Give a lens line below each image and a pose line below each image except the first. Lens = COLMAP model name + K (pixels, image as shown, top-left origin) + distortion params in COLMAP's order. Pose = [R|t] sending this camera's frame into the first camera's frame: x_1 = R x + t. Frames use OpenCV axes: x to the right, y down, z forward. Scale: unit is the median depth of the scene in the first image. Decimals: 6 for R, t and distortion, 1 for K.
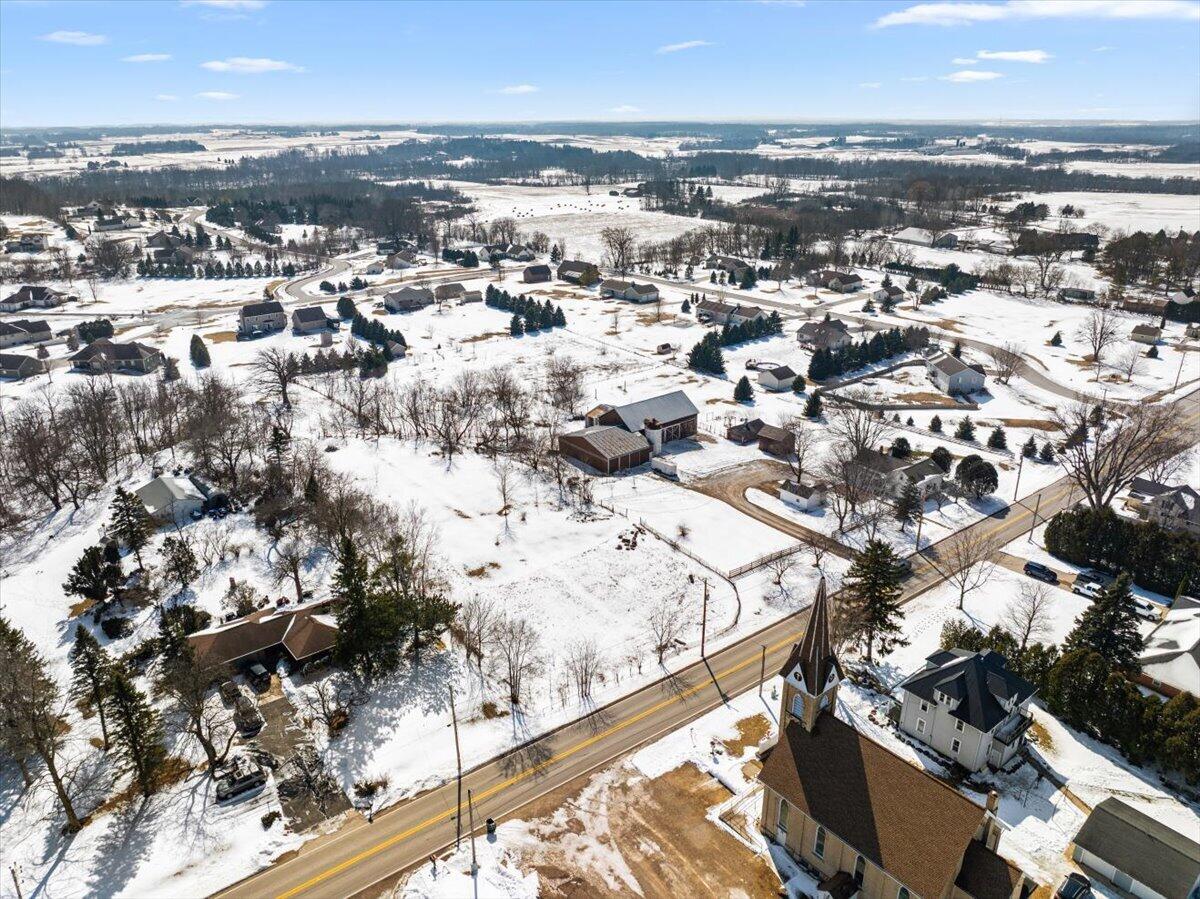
lens RADIAL K [[849.3, 0, 613.3], [0, 849.3, 449.2], [0, 0, 1]] dist [-0.048162, -0.003730]
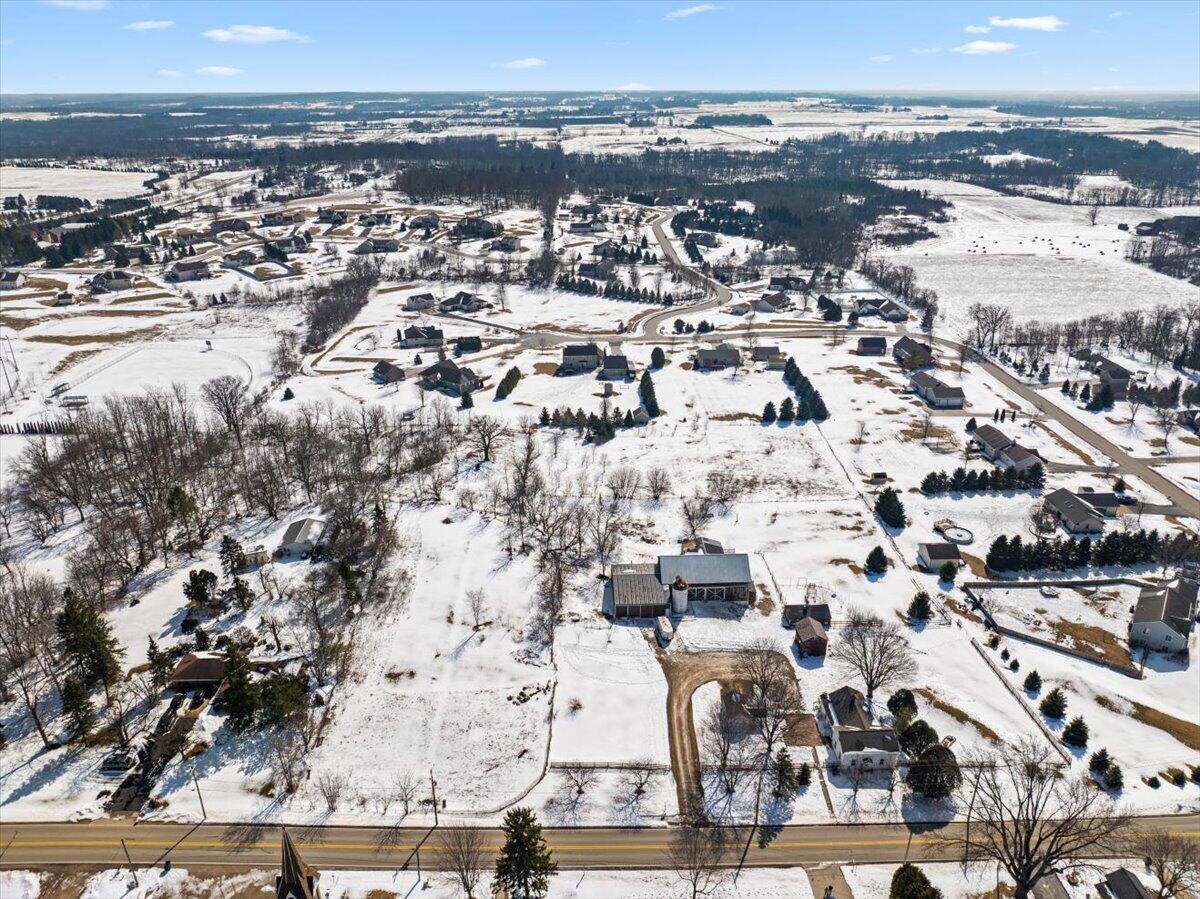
lens RADIAL K [[849.1, 0, 606.3], [0, 849.1, 425.6], [0, 0, 1]] dist [-0.041292, 0.001333]
pose [[0.794007, 0.229853, -0.562779, 0.379360], [-0.222094, 0.971450, 0.083419, -0.209925], [0.565885, 0.058755, 0.822388, 0.049002]]
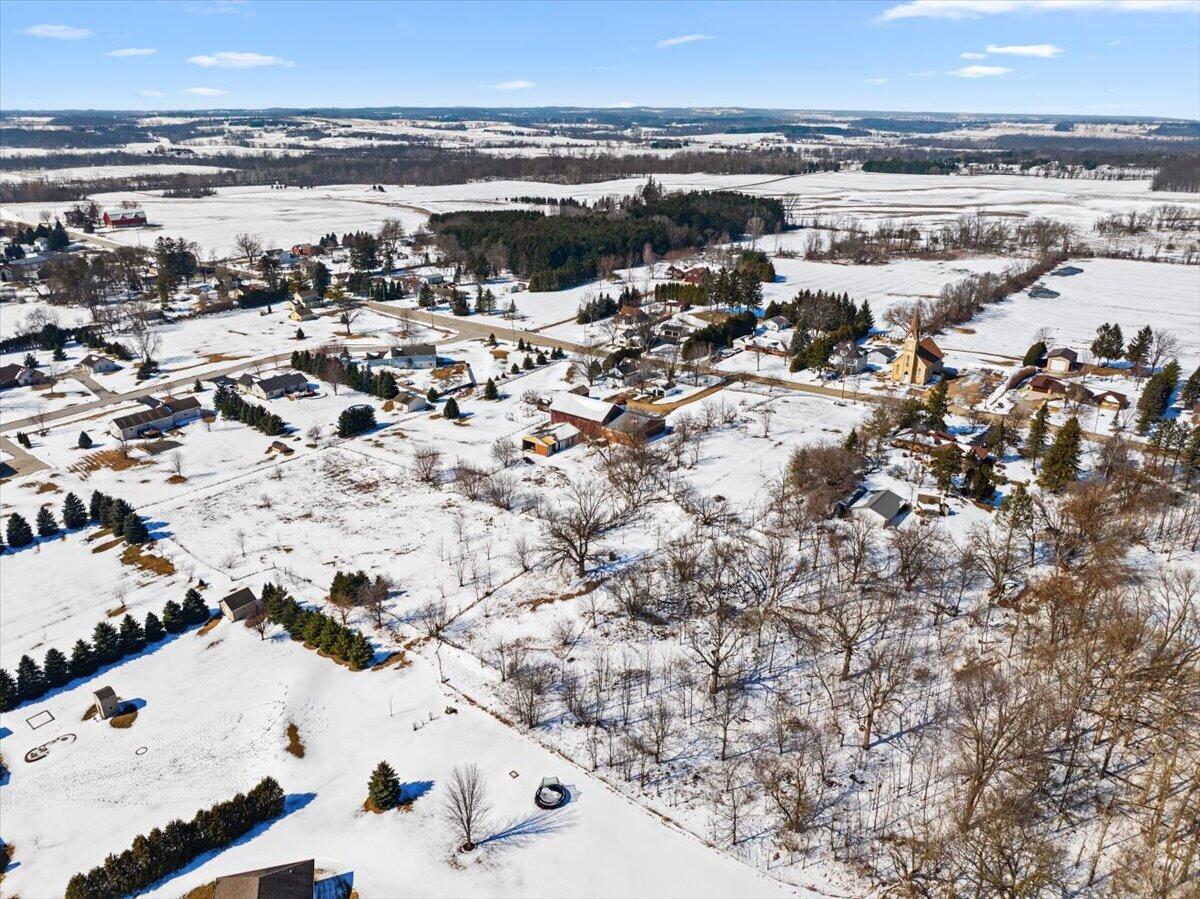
lens RADIAL K [[849.1, 0, 606.3], [0, 849.1, 425.6], [0, 0, 1]] dist [-0.041292, 0.001333]
pose [[-0.214329, -0.340985, 0.915310, -0.938662], [0.350869, 0.847663, 0.397943, -0.422569], [-0.911567, 0.406445, -0.062037, 0.820407]]
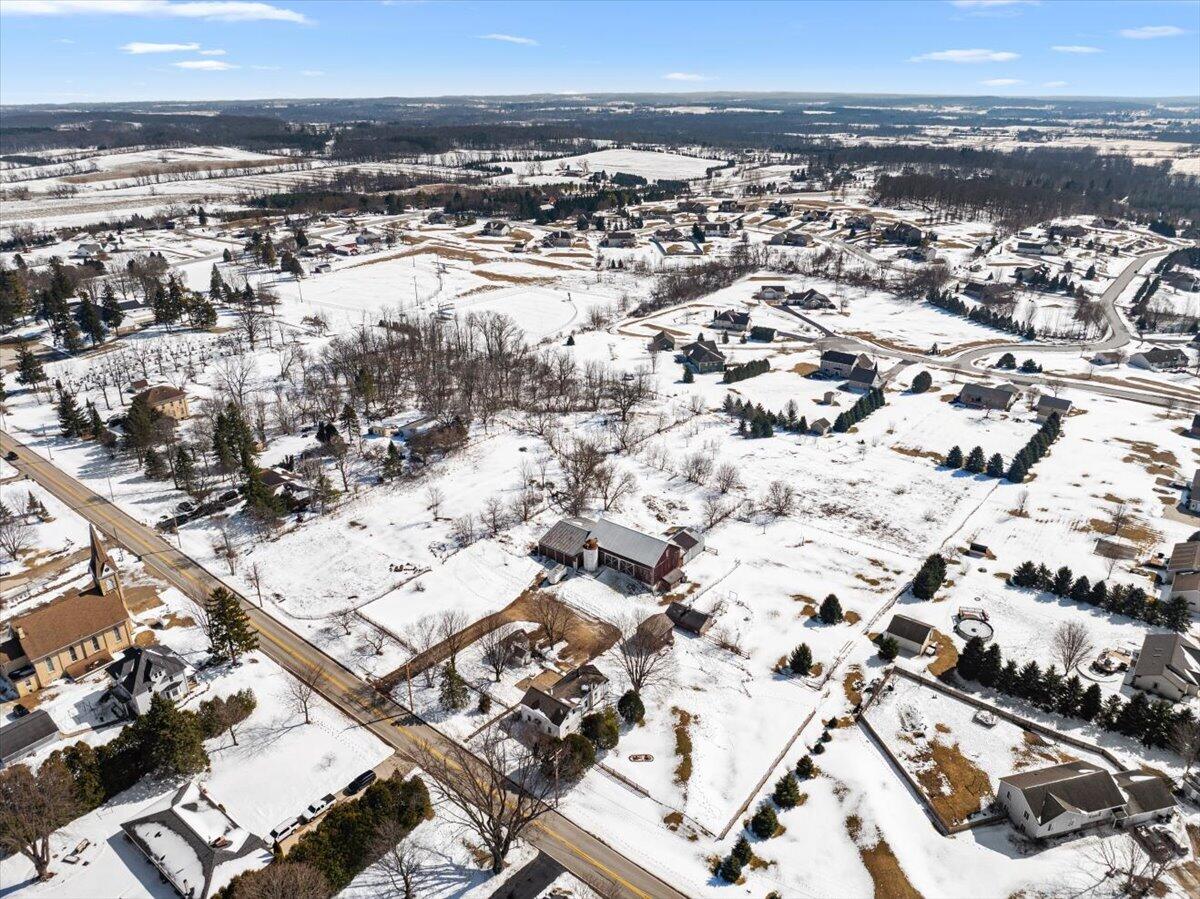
lens RADIAL K [[849.1, 0, 606.3], [0, 849.1, 425.6], [0, 0, 1]] dist [-0.041292, 0.001333]
pose [[0.210260, 0.364302, -0.907235, 0.747251], [-0.352586, 0.893785, 0.277186, -0.360472], [0.911852, 0.261597, 0.316375, 0.447536]]
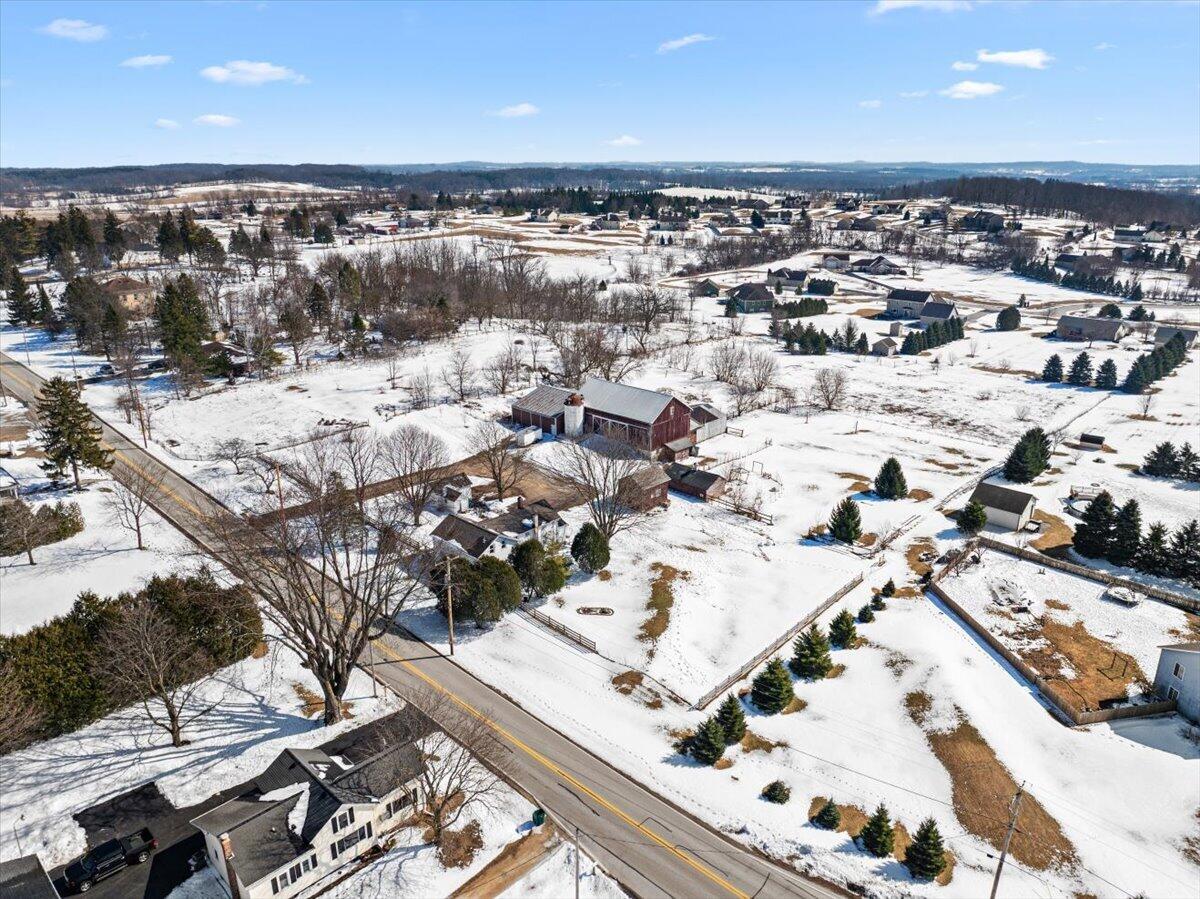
lens RADIAL K [[849.1, 0, 606.3], [0, 849.1, 425.6], [0, 0, 1]] dist [-0.041292, 0.001333]
pose [[0.124785, 0.296841, -0.946739, 0.649786], [-0.358929, 0.903077, 0.235842, -0.164531], [0.924986, 0.310382, 0.219236, 0.614343]]
